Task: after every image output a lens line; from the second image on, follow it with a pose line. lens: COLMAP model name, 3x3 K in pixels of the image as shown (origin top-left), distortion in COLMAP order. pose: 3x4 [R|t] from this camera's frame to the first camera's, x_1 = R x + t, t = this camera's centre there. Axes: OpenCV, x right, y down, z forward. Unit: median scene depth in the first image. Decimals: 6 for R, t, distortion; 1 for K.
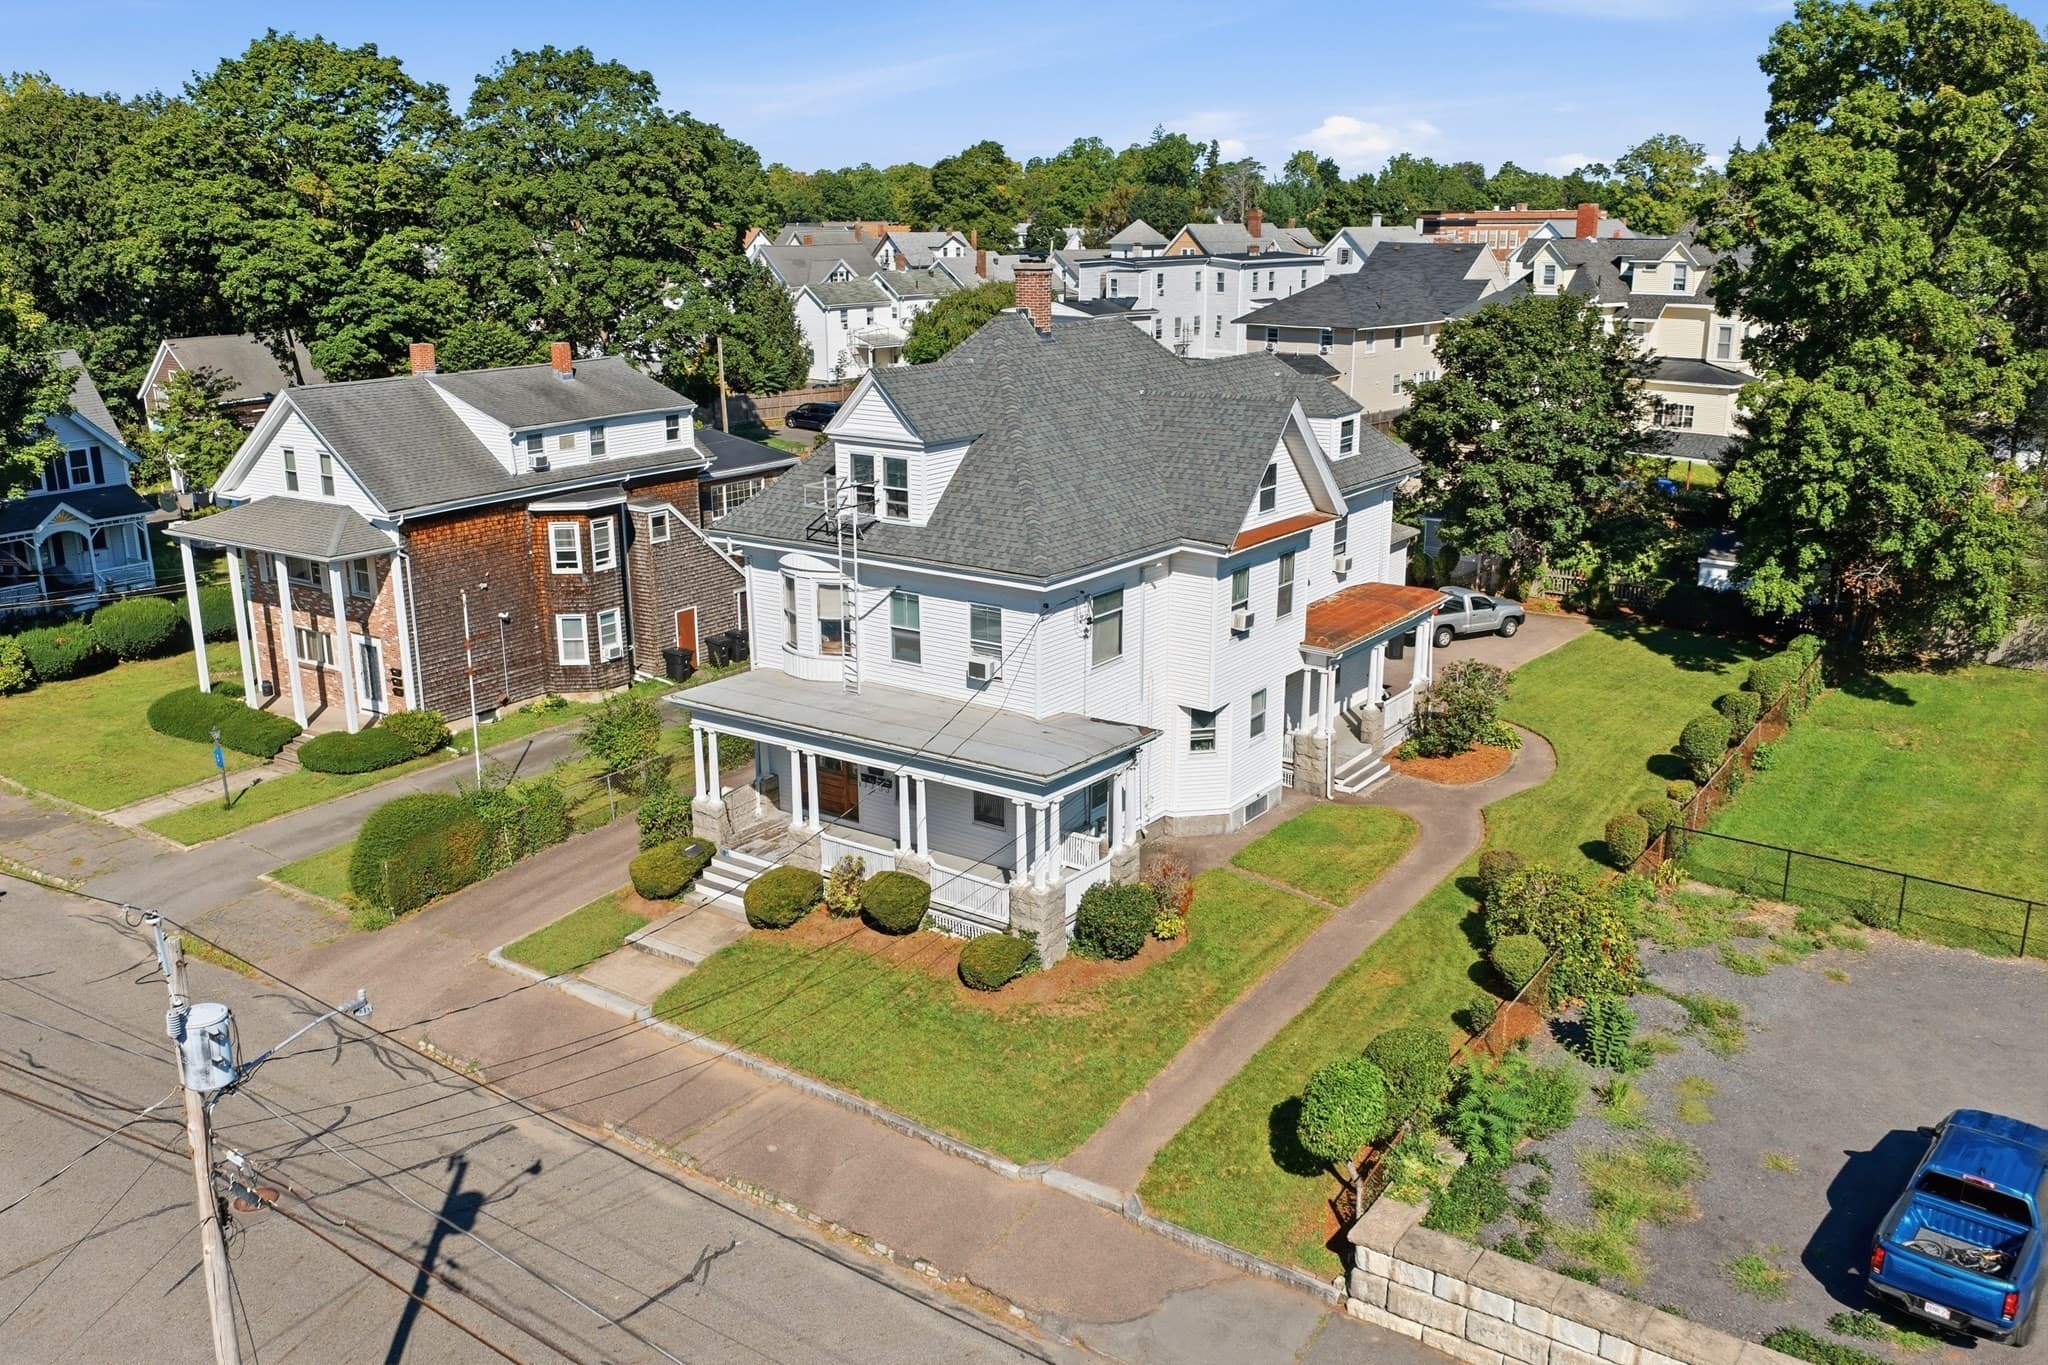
lens RADIAL K [[1647.0, 0, 1024.0], [0, 1647.0, 682.5], [0, 0, 1]] dist [0.010769, -0.003774]
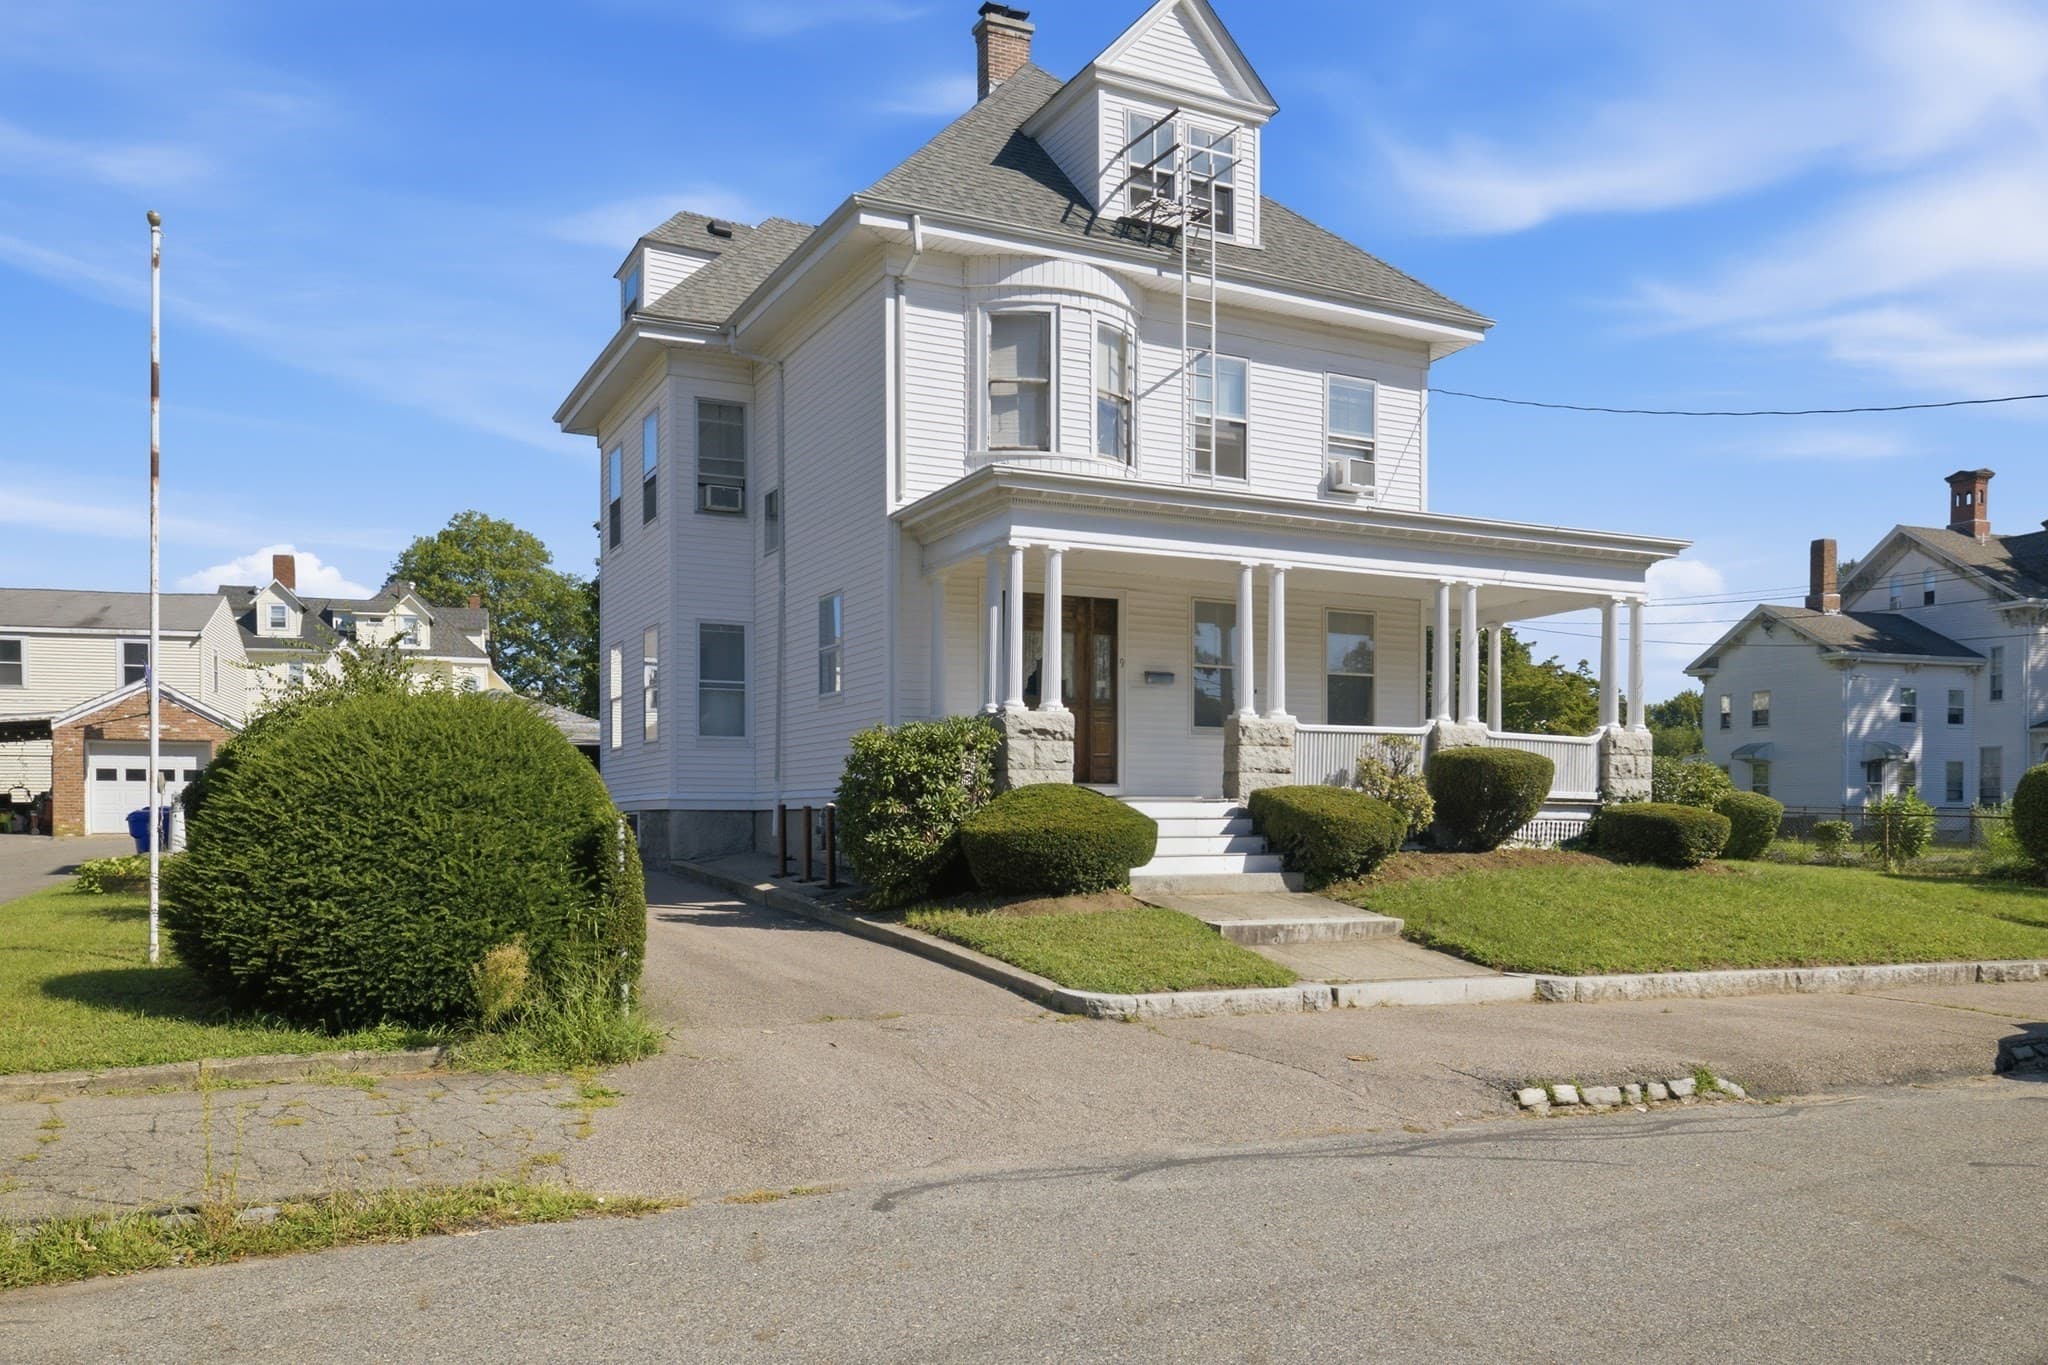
lens RADIAL K [[1514.6, 0, 1012.2], [0, 1514.6, 842.2], [0, 0, 1]] dist [0.002509, -0.000403]
pose [[0.473748, -0.008585, 0.880619, -0.506365], [0.232547, 0.965680, -0.115689, 0.138825], [-0.849403, 0.259593, 0.459485, 0.722741]]
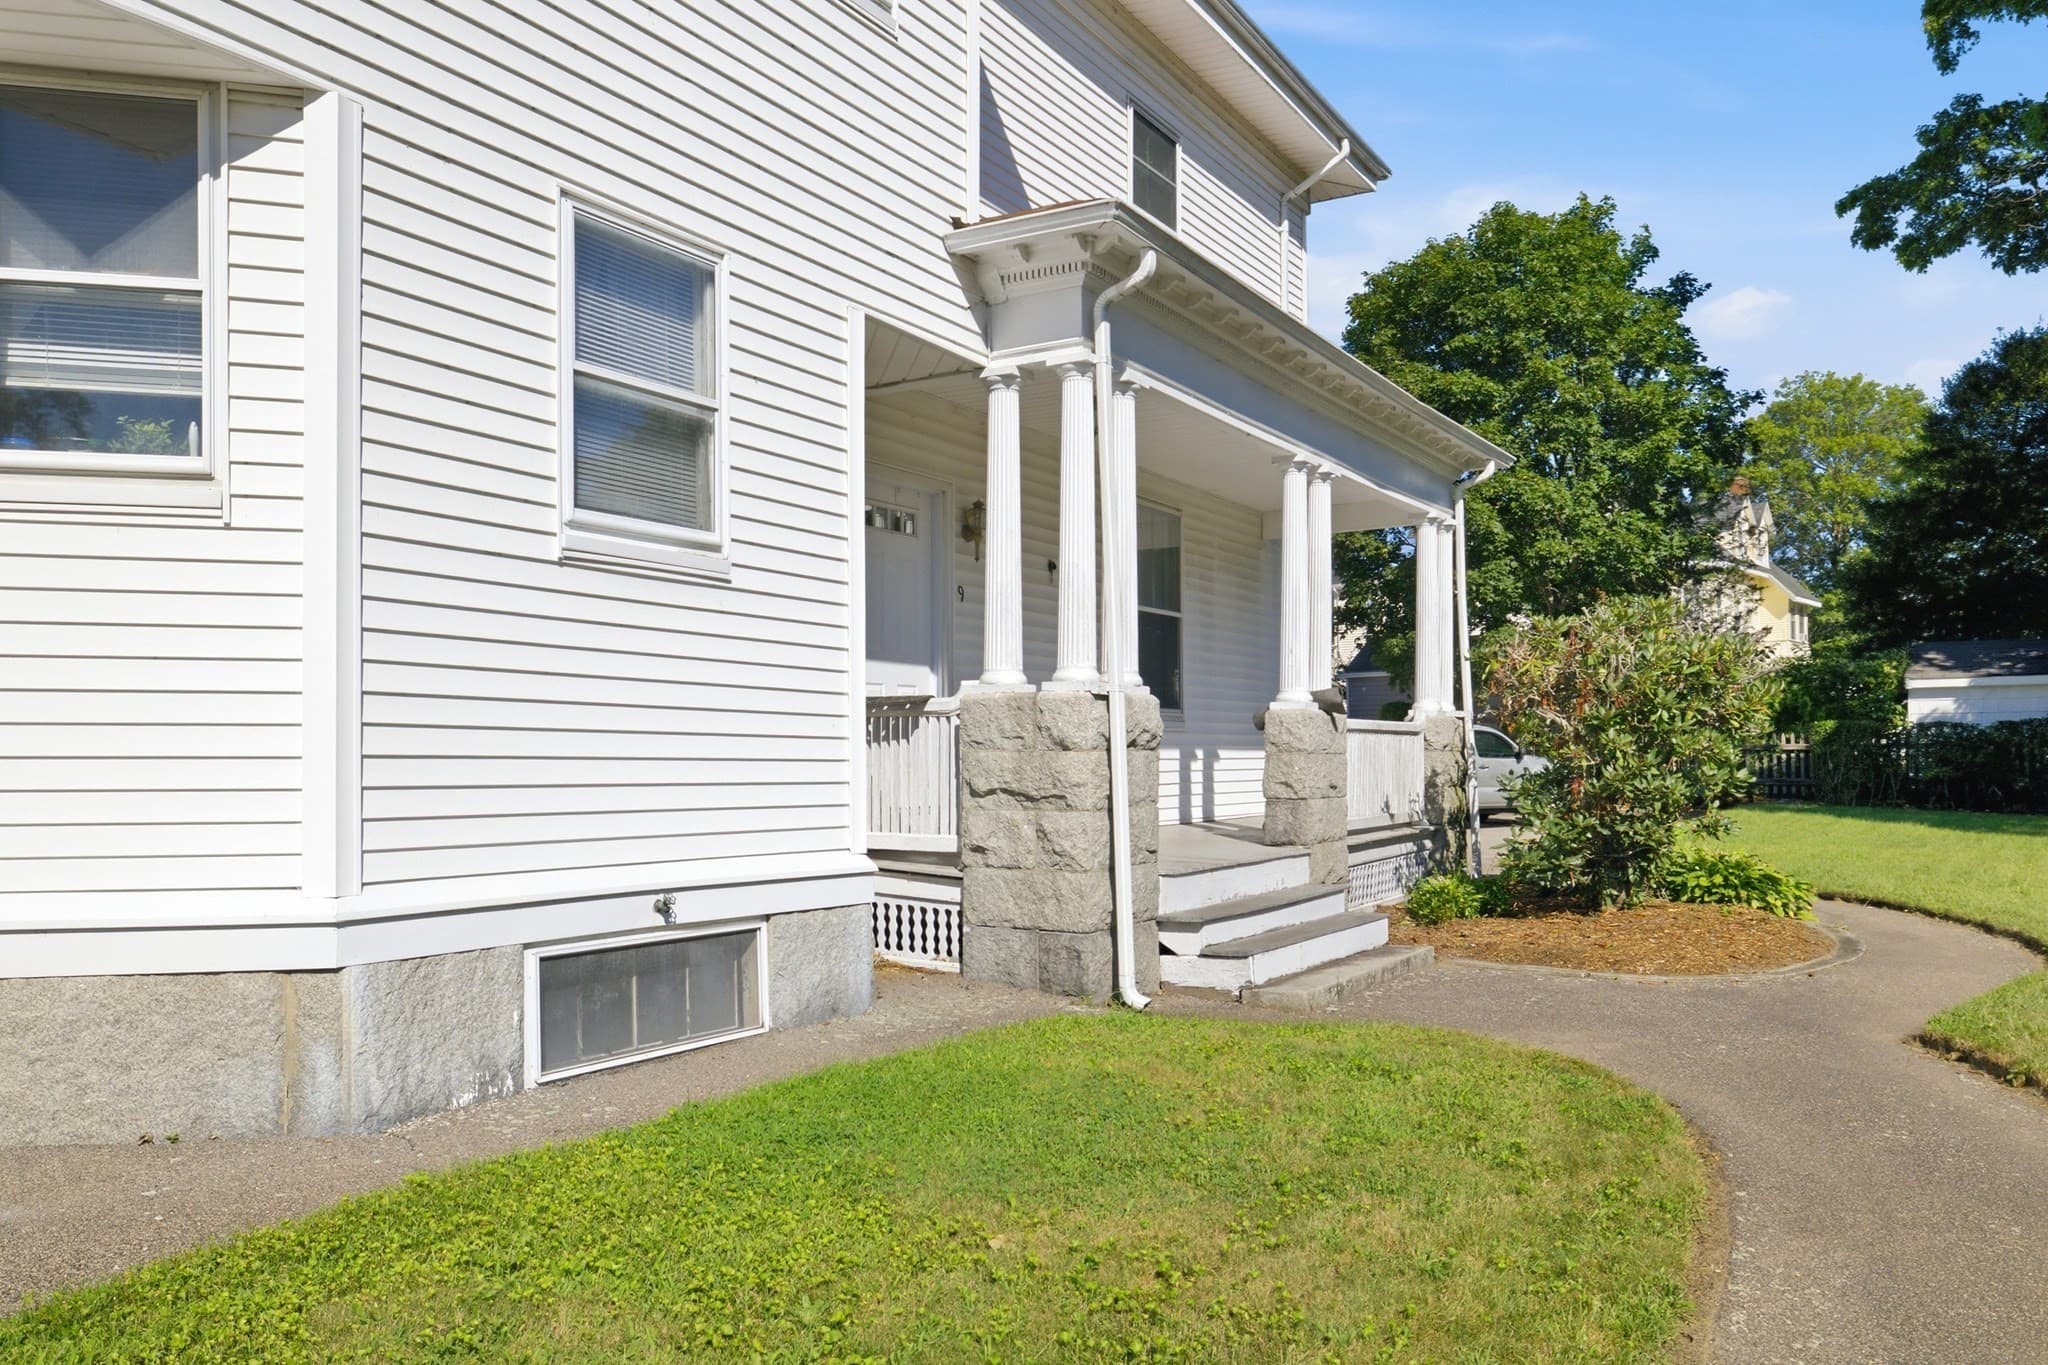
lens RADIAL K [[1492.7, 0, 1022.9], [0, 1492.7, 748.5], [0, 0, 1]] dist [0.004339, 0.002962]
pose [[0.998000, -0.002138, 0.063174, 0.161359], [0.019212, 0.962407, -0.270930, 0.089377], [-0.060220, 0.271602, 0.960524, 0.821708]]
